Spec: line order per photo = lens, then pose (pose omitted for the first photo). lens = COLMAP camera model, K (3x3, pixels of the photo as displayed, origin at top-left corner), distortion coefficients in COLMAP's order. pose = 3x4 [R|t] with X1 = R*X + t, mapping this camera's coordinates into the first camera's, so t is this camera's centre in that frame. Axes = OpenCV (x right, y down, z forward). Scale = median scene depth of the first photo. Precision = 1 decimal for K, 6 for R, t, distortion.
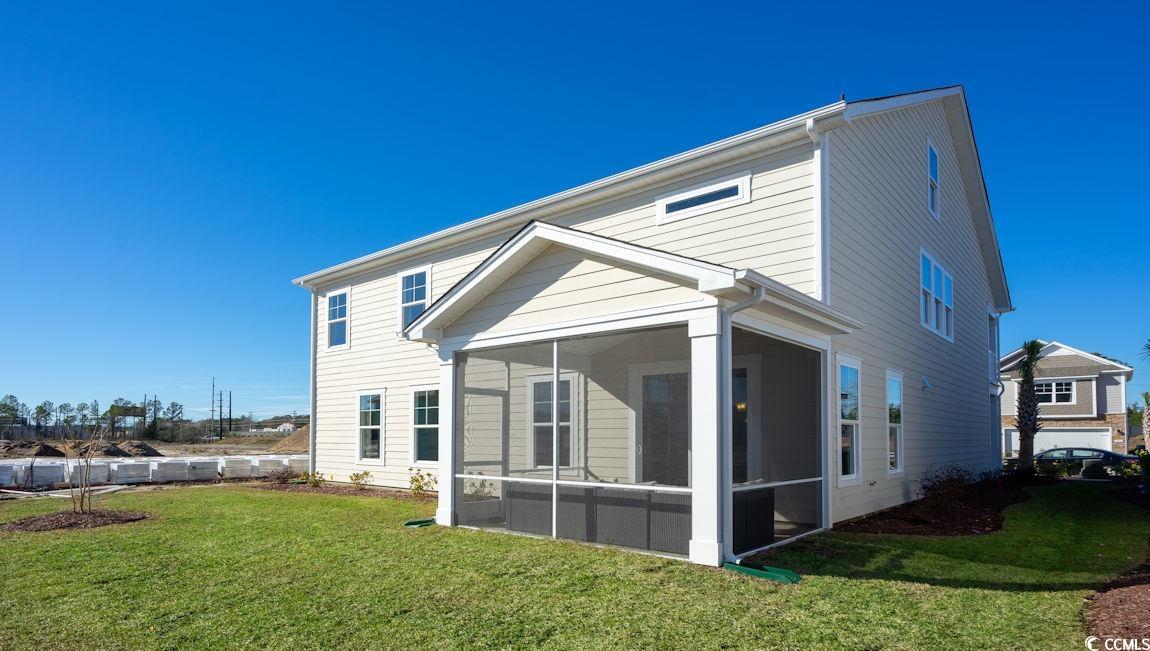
lens RADIAL K [[612.1, 0, 578.6], [0, 612.1, 334.7], [0, 0, 1]] dist [-0.006102, -0.000095]
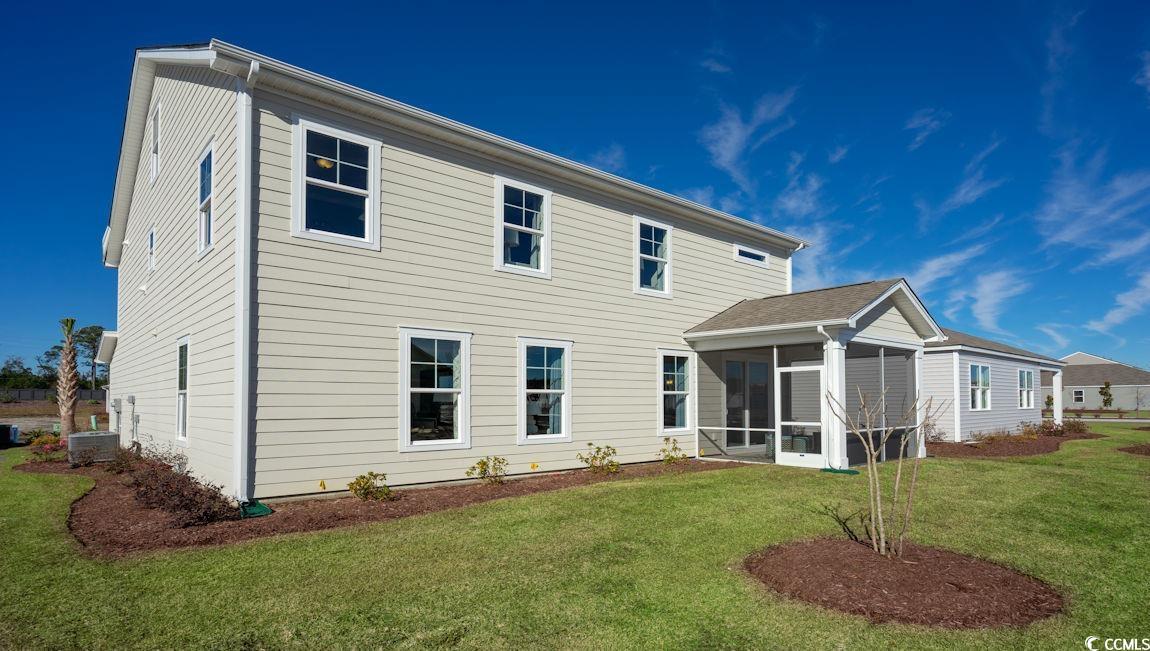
lens RADIAL K [[621.6, 0, 579.3], [0, 621.6, 317.3], [0, 0, 1]] dist [0.002345, 0.000228]
pose [[0.149589, 0.136193, 0.979323, -0.974979], [-0.151260, 0.981961, -0.113455, 0.130053], [-0.977110, -0.131161, 0.167492, 0.771909]]
